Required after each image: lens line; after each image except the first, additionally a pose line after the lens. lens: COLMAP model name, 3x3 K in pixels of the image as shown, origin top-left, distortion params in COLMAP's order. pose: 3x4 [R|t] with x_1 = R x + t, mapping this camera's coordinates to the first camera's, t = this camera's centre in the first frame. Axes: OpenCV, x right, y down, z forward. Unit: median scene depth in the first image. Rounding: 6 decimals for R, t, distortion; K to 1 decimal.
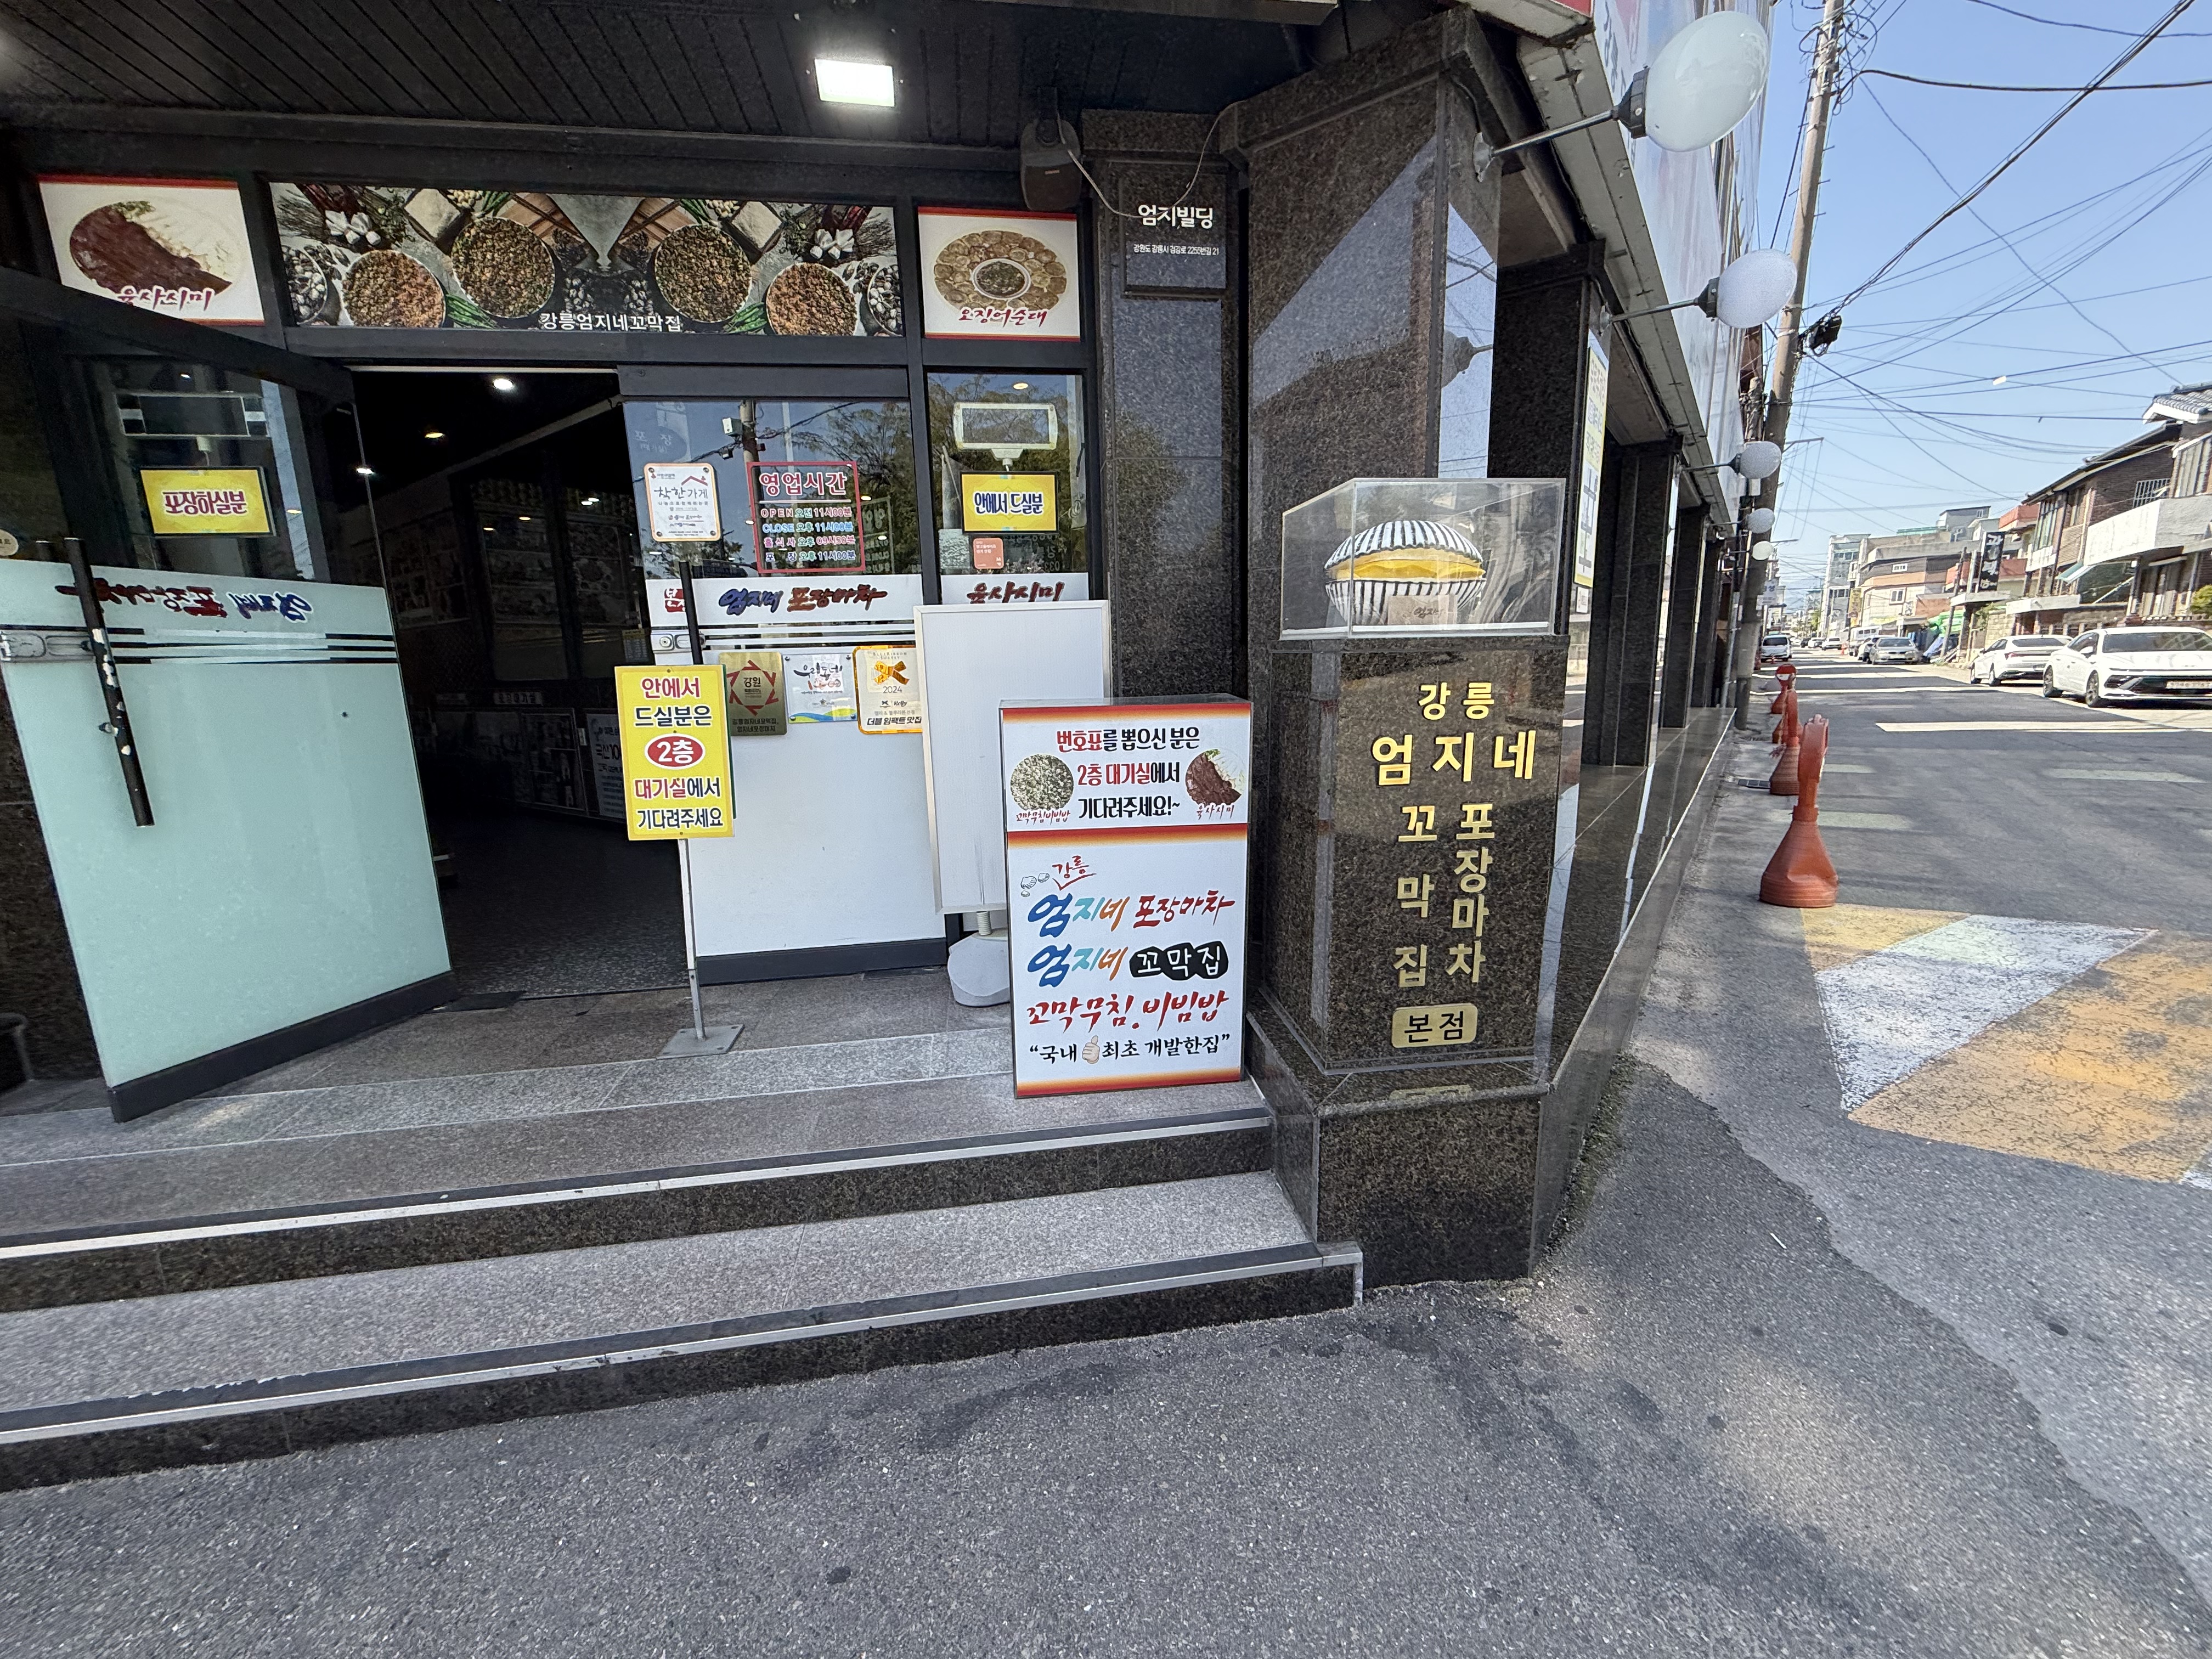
lens RADIAL K [[875.5, 0, 1094.6], [0, 875.5, 828.9], [0, 0, 1]] dist [-0.002387, -0.000330]
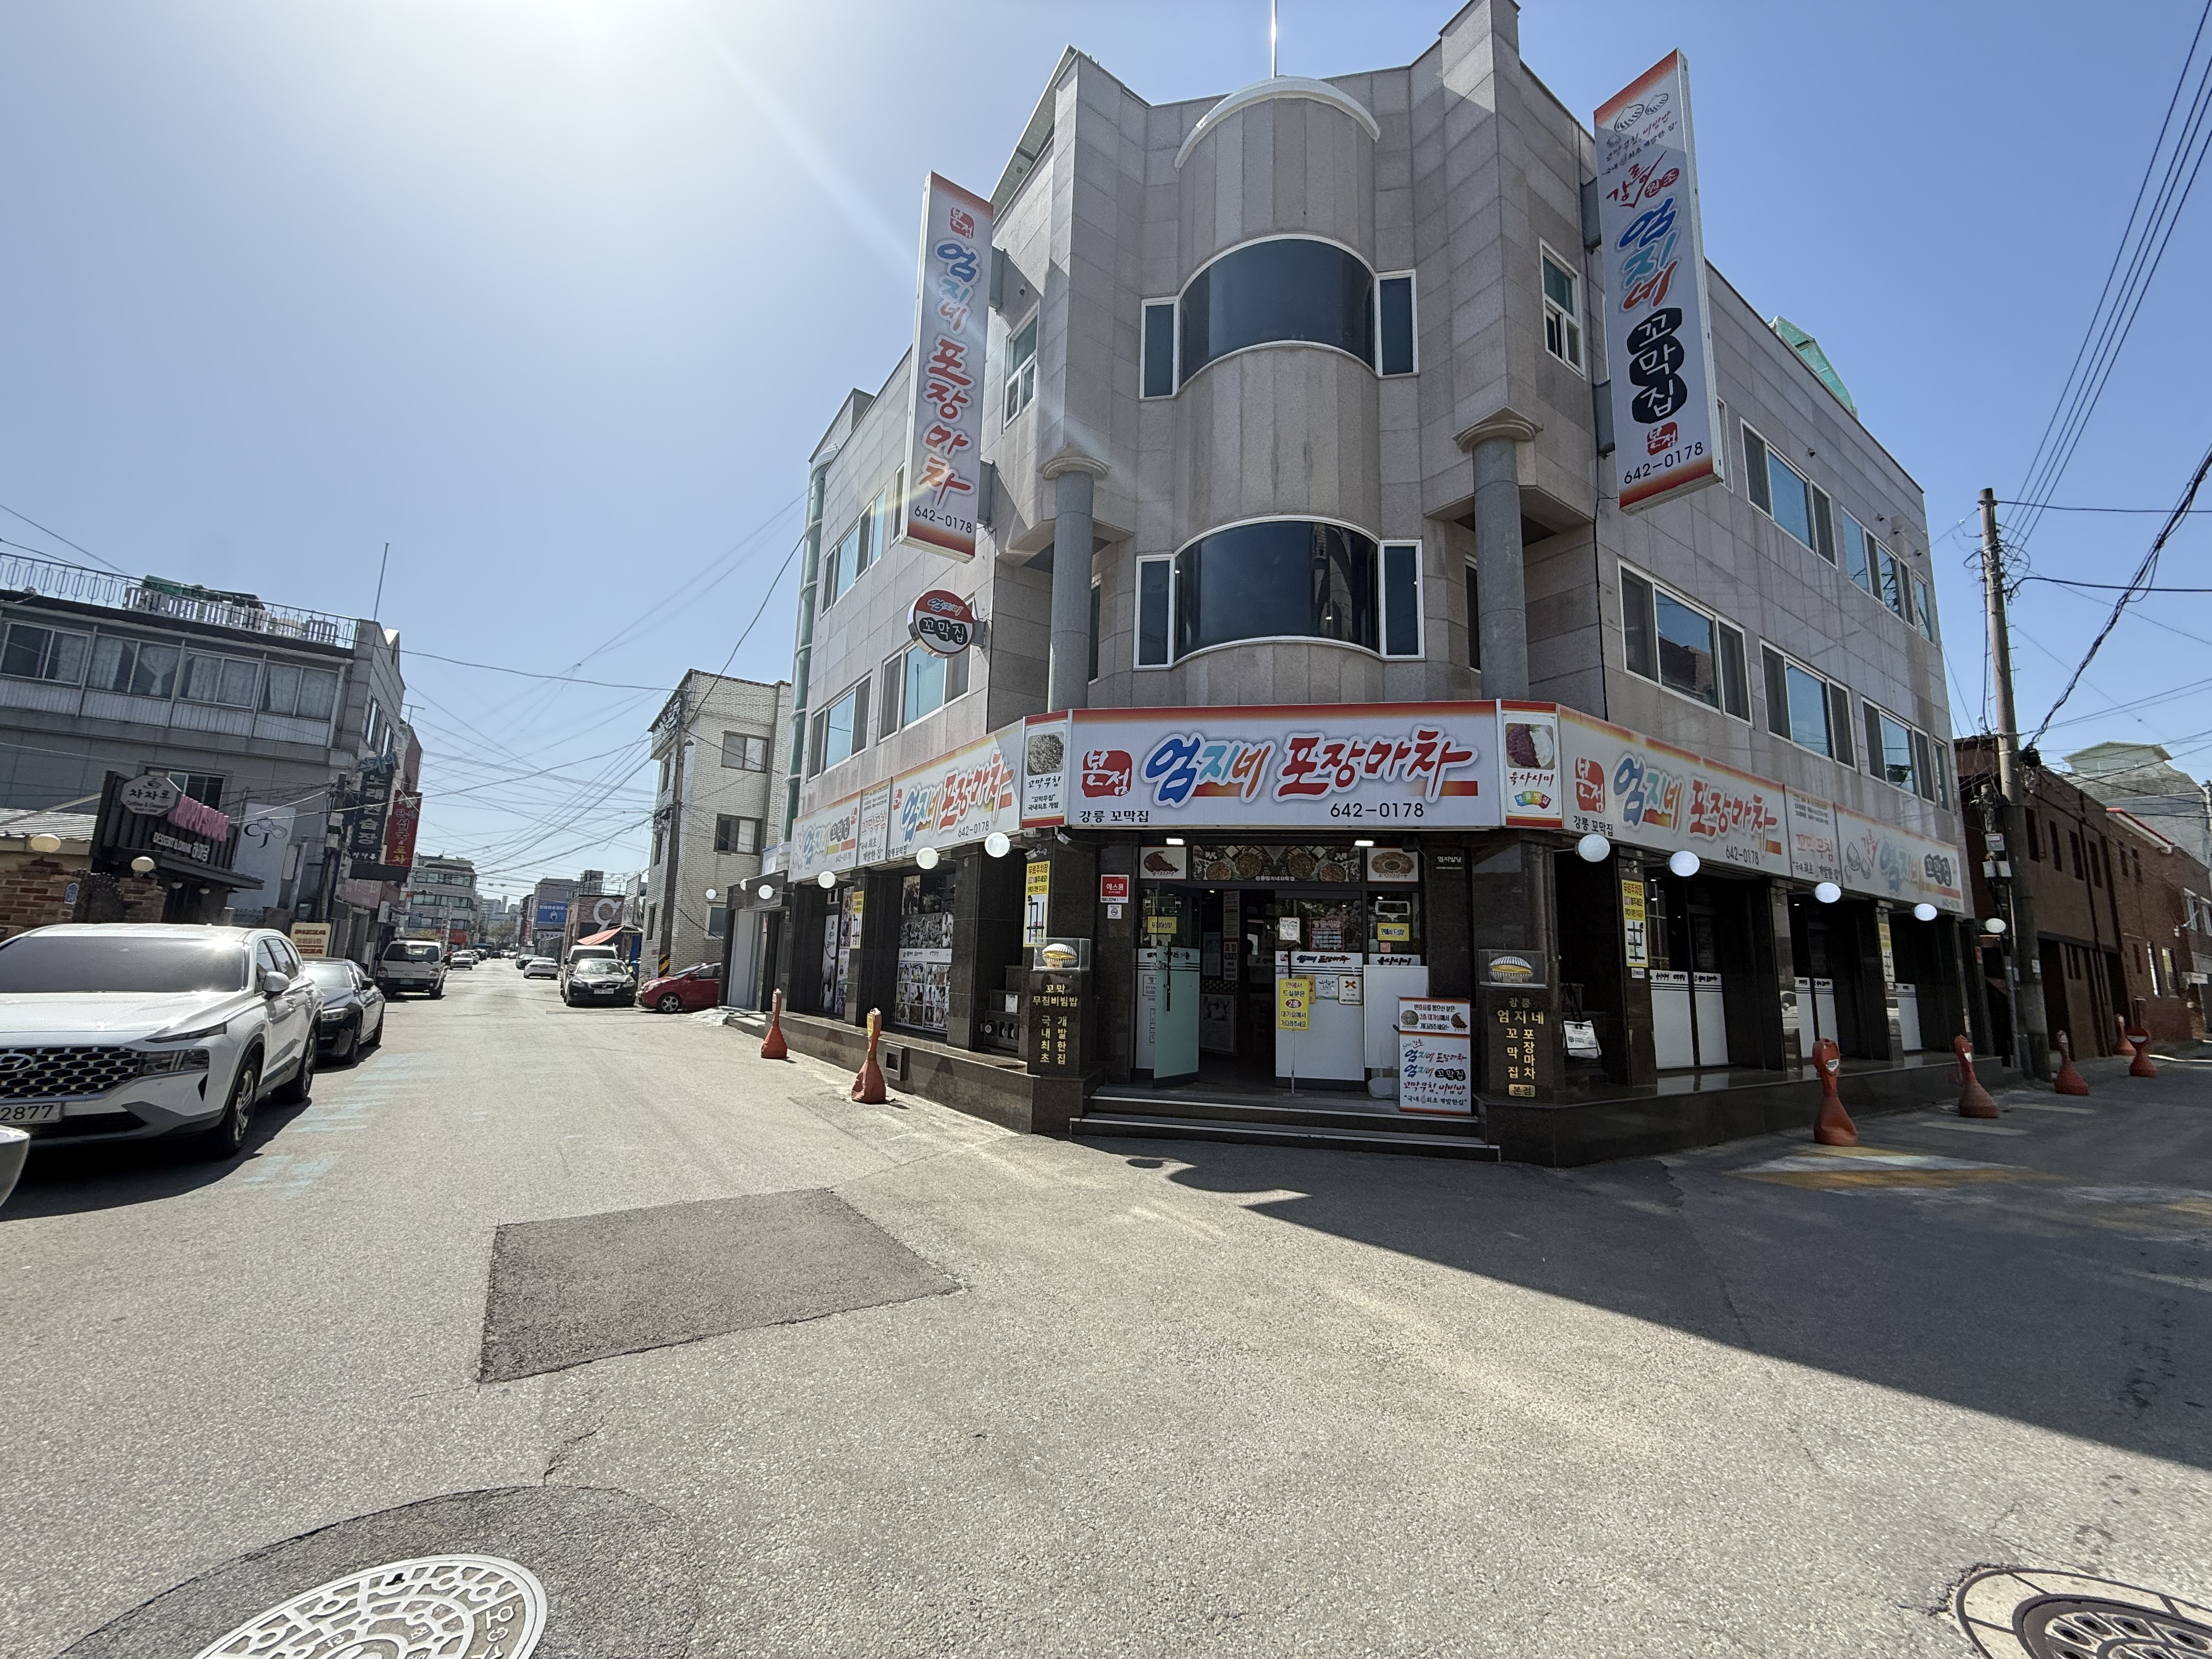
lens RADIAL K [[875.5, 0, 1094.6], [0, 875.5, 828.9], [0, 0, 1]] dist [-0.002387, -0.000330]
pose [[0.942519, 0.009959, -0.334005, -0.071509], [-0.121579, 0.941268, -0.315014, 0.428463], [0.311251, 0.337515, 0.888373, -2.447171]]
